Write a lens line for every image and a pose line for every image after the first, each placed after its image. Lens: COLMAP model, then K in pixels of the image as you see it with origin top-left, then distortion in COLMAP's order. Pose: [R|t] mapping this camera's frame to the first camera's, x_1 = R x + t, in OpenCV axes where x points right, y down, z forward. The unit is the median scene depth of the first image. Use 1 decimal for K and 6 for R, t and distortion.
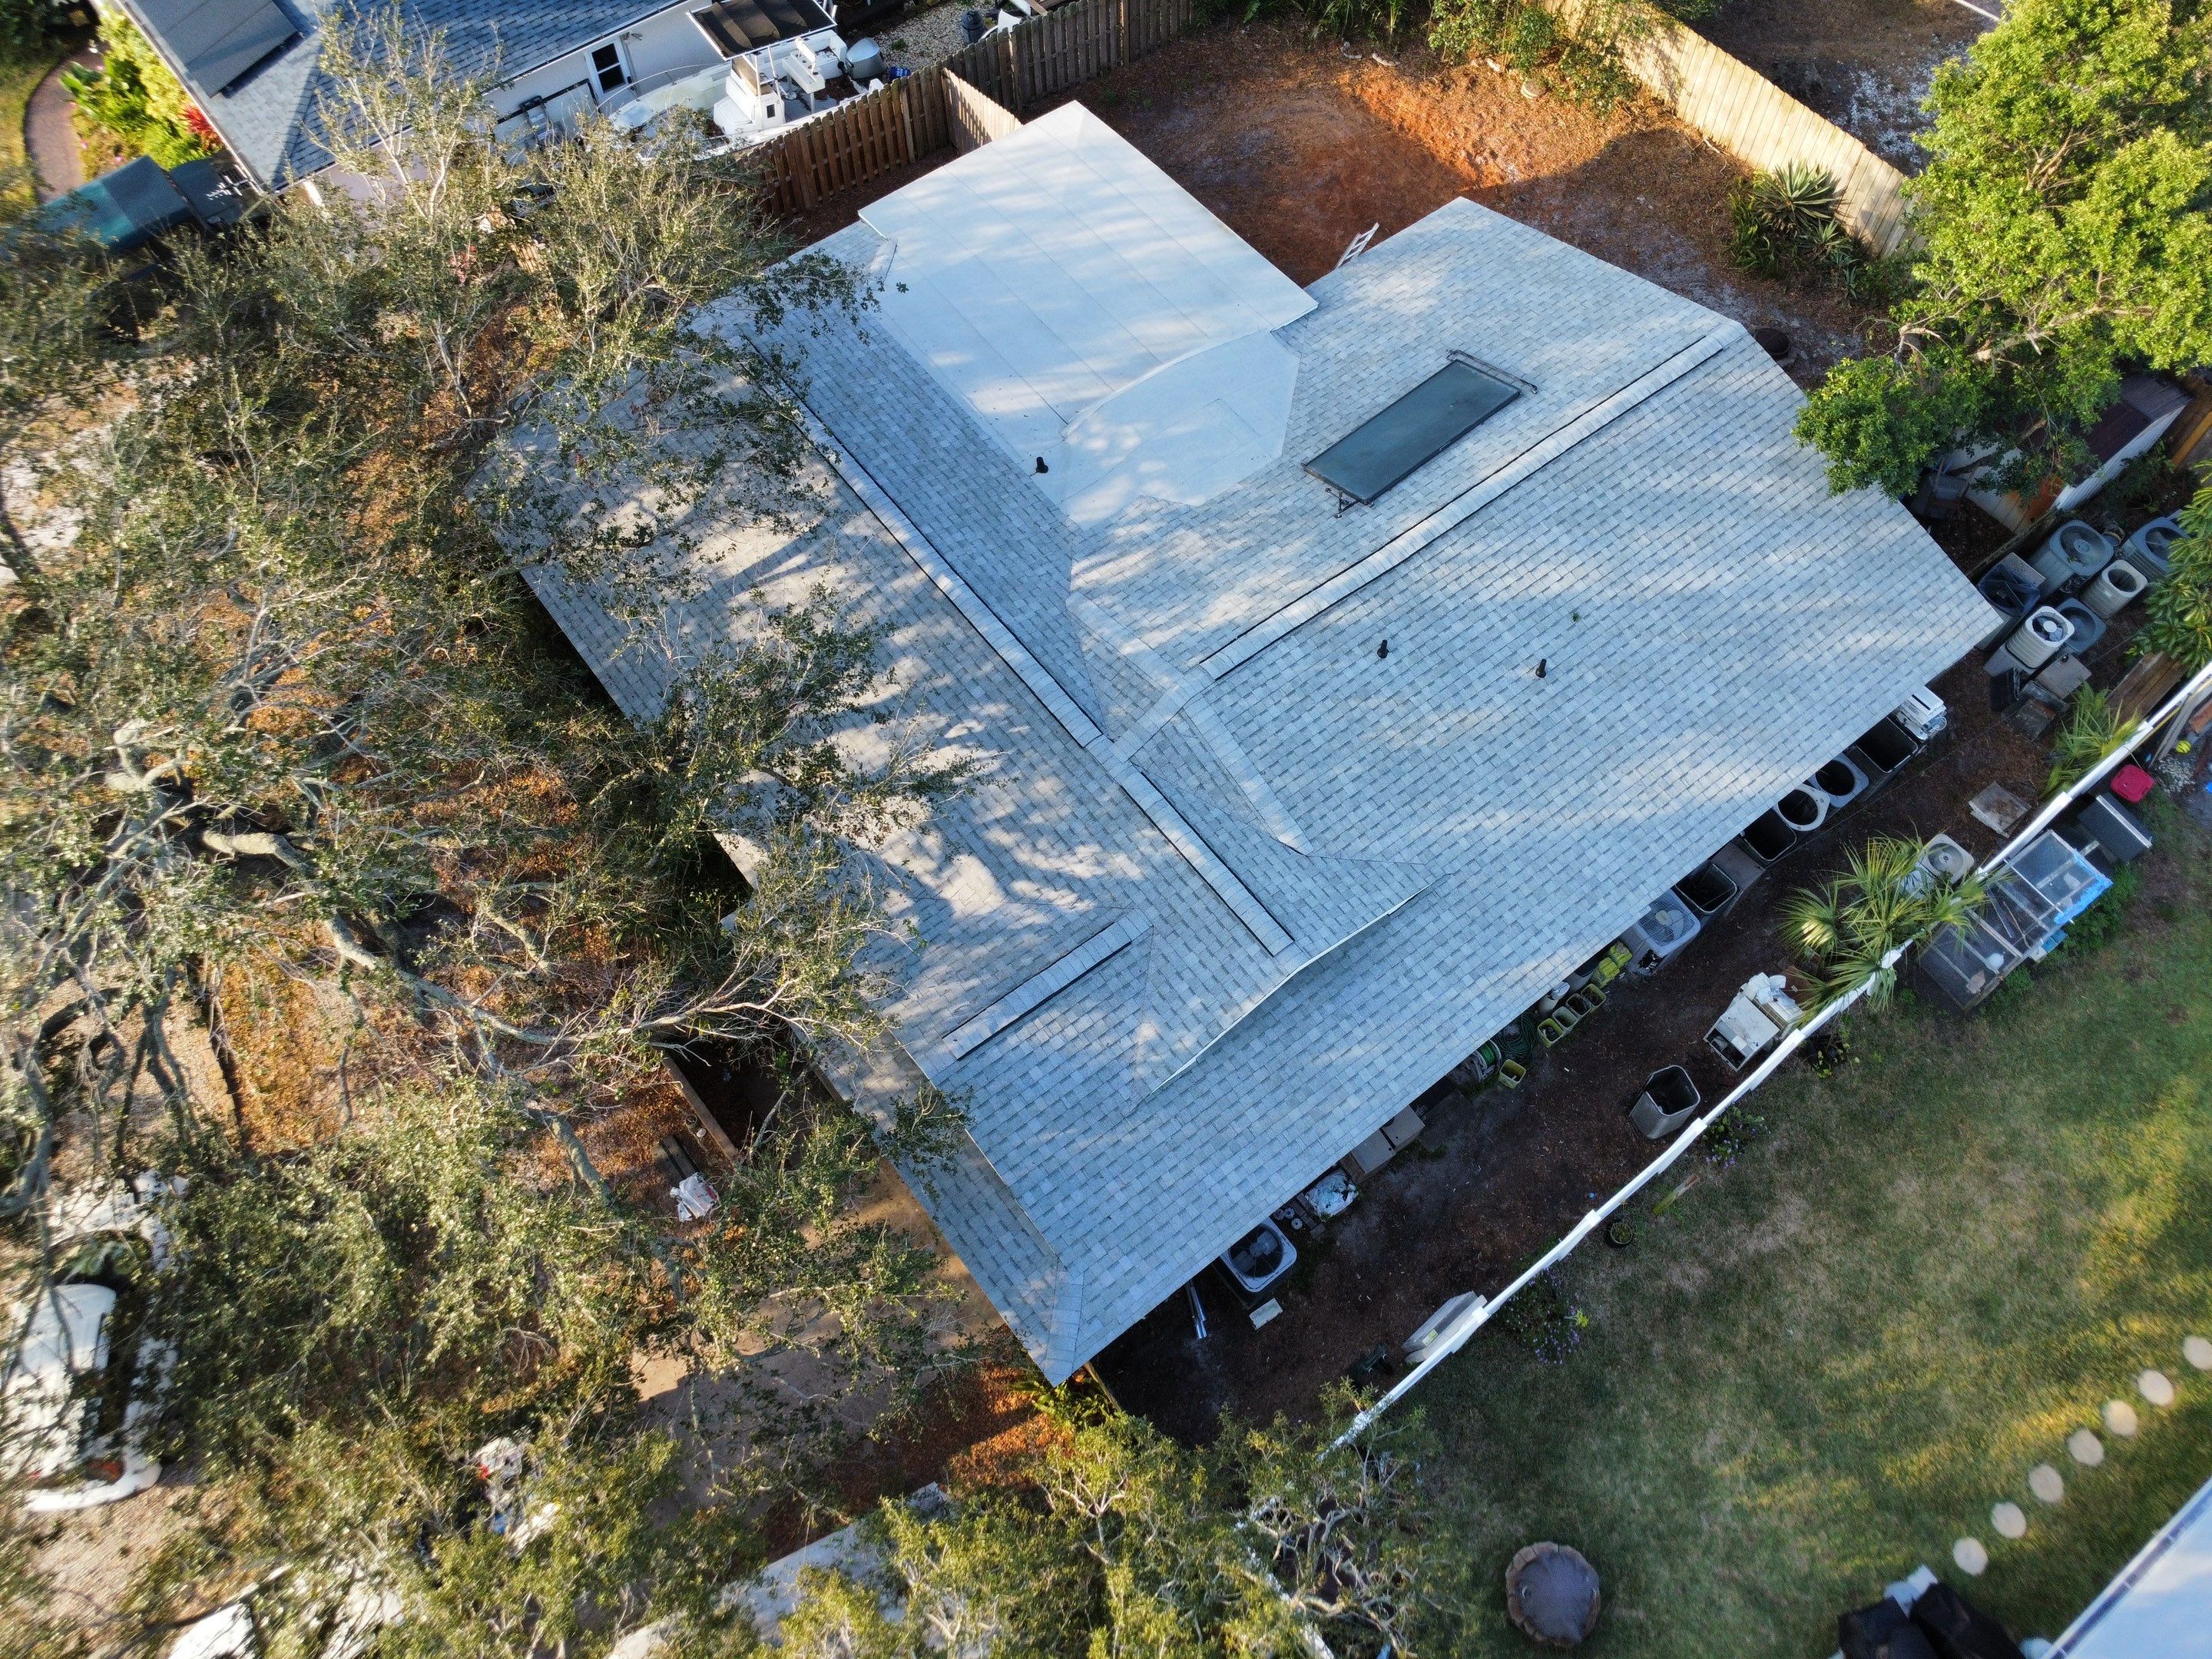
lens RADIAL K [[1605.6, 0, 1106.0], [0, 1605.6, 829.5], [0, 0, 1]] dist [-0.026383, 0.004350]
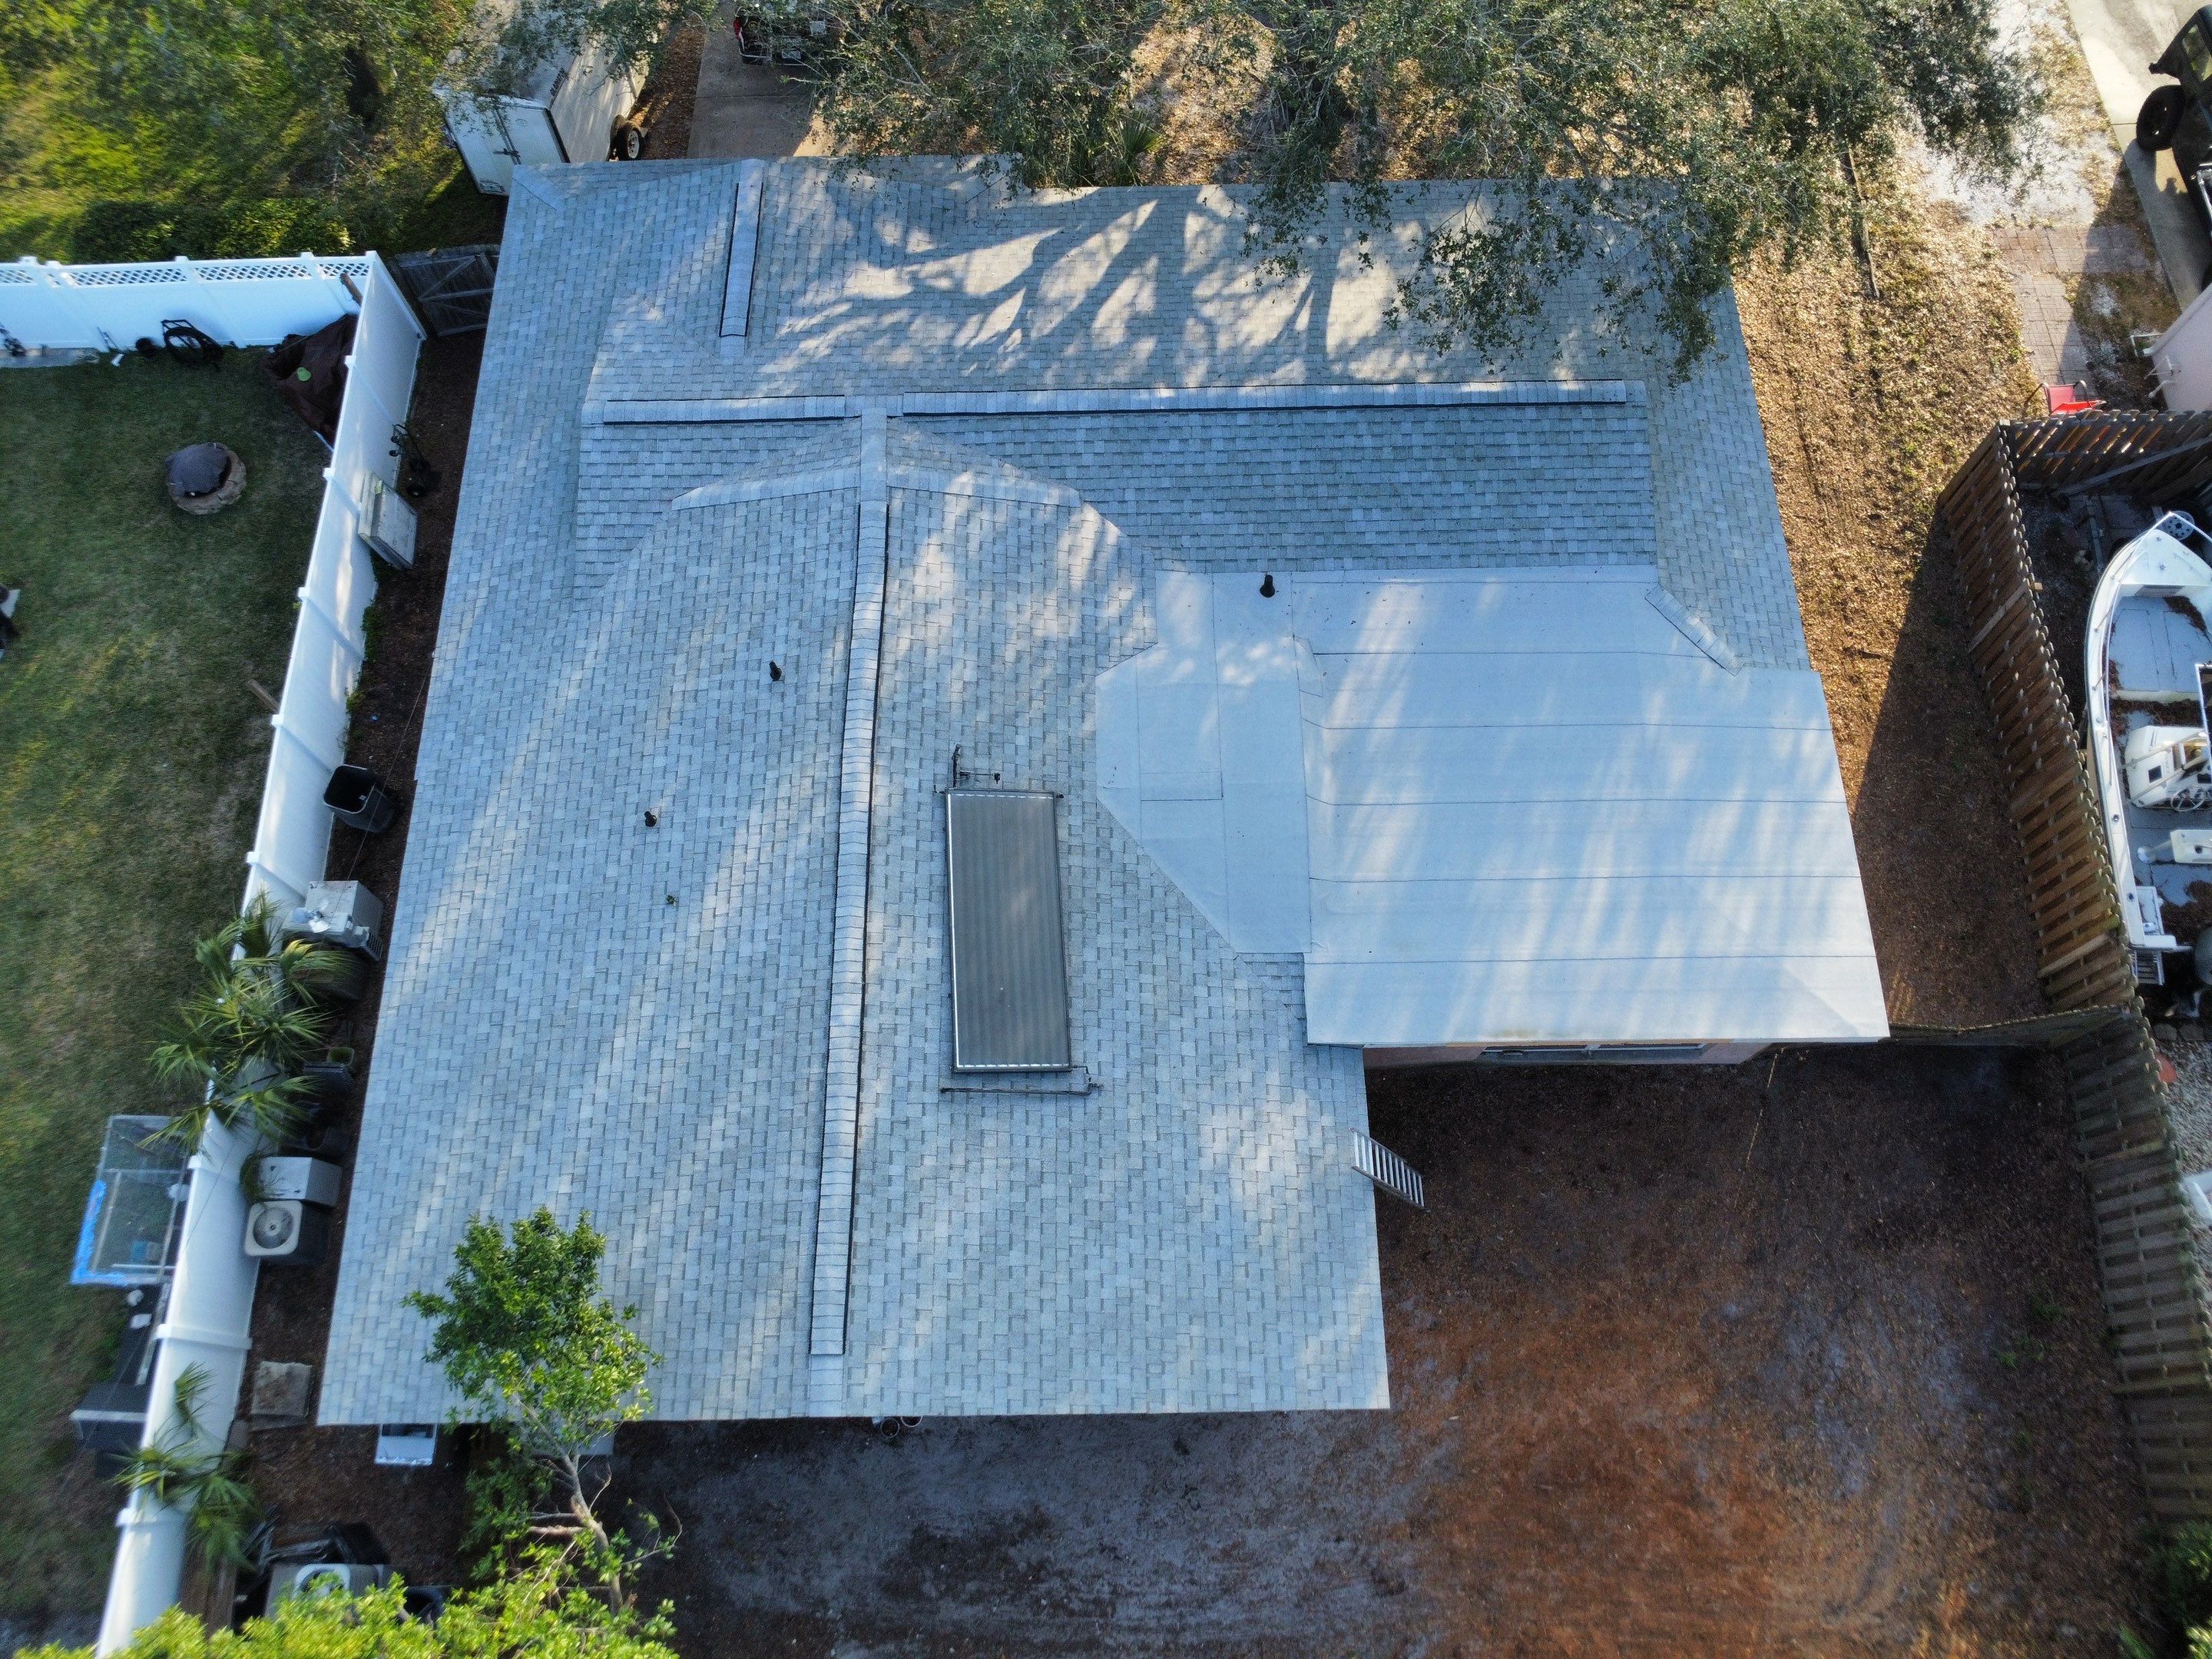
lens RADIAL K [[1590.5, 0, 1106.0], [0, 1590.5, 829.5], [0, 0, 1]] dist [-0.024787, -0.008919]
pose [[-0.599316, 0.750266, -0.279146, 0.353902], [-0.693838, -0.312925, 0.648588, -0.786227], [0.399261, 0.582391, 0.708104, 0.489215]]
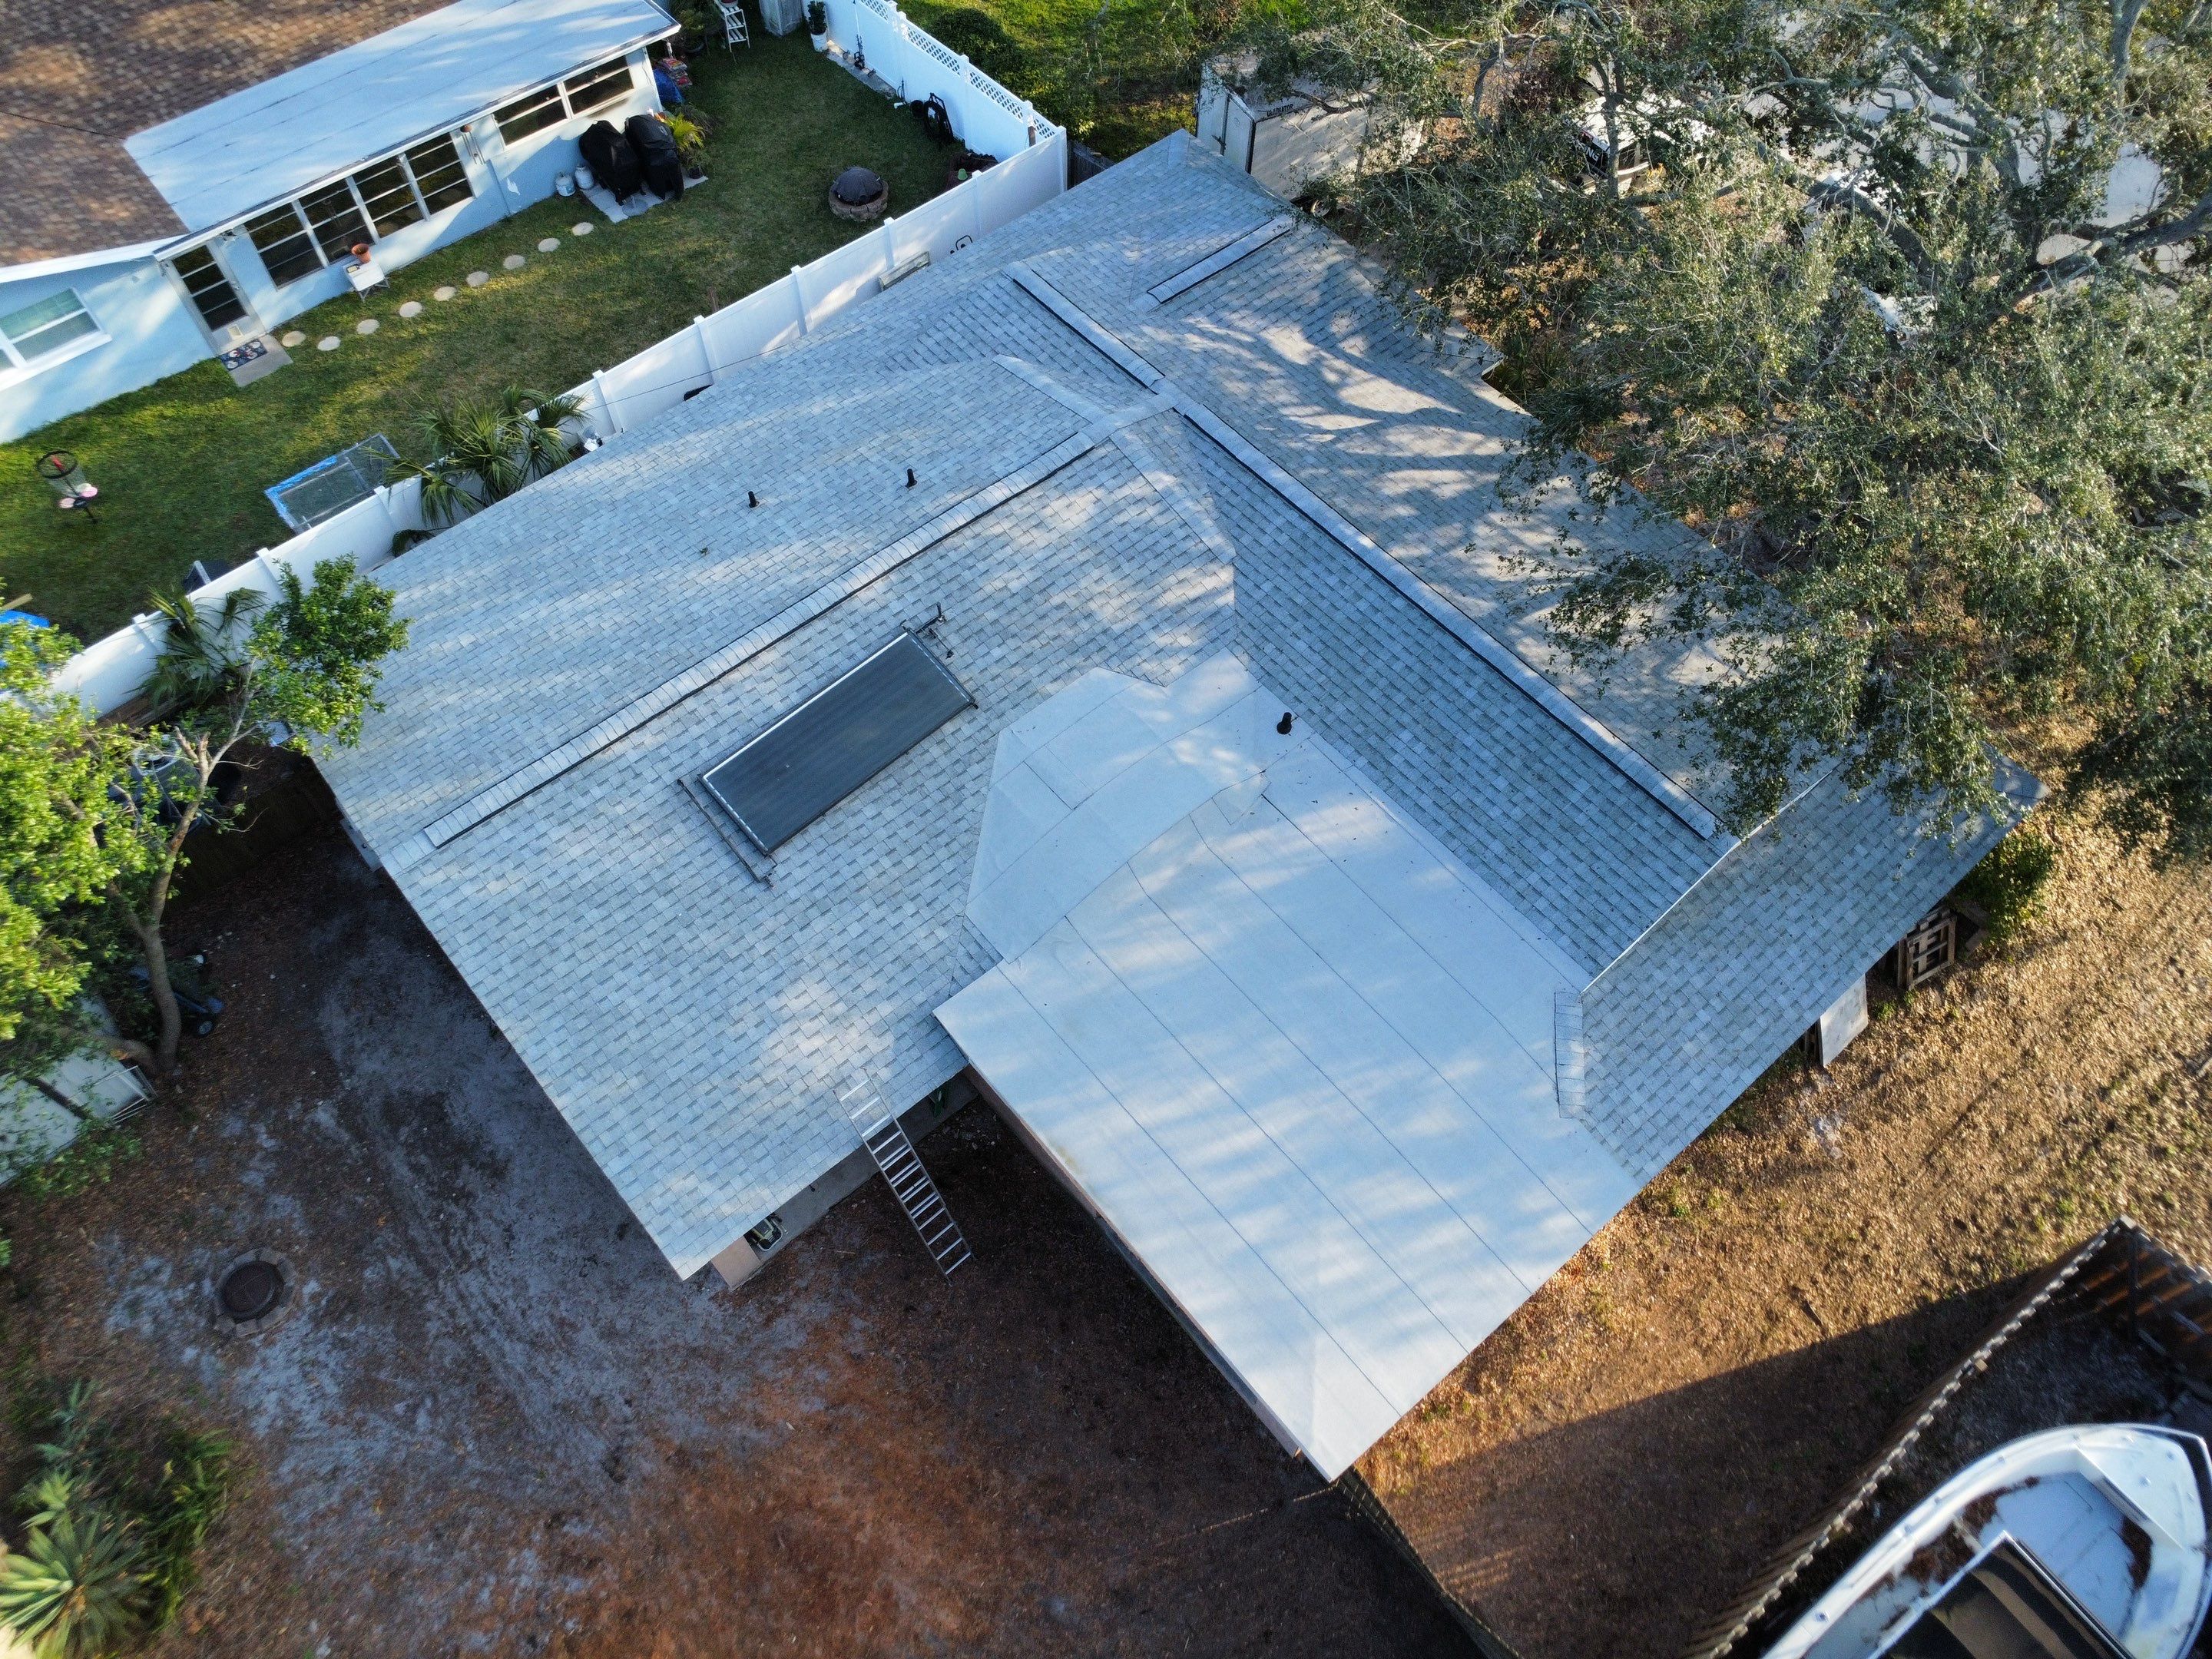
lens RADIAL K [[1596.4, 0, 1106.0], [0, 1596.4, 829.5], [0, 0, 1]] dist [-0.028945, 0.003373]
pose [[-0.998750, 0.049827, -0.004015, 0.063514], [-0.028200, -0.495284, 0.868273, -1.037567], [0.041275, 0.867301, 0.496070, 0.670790]]
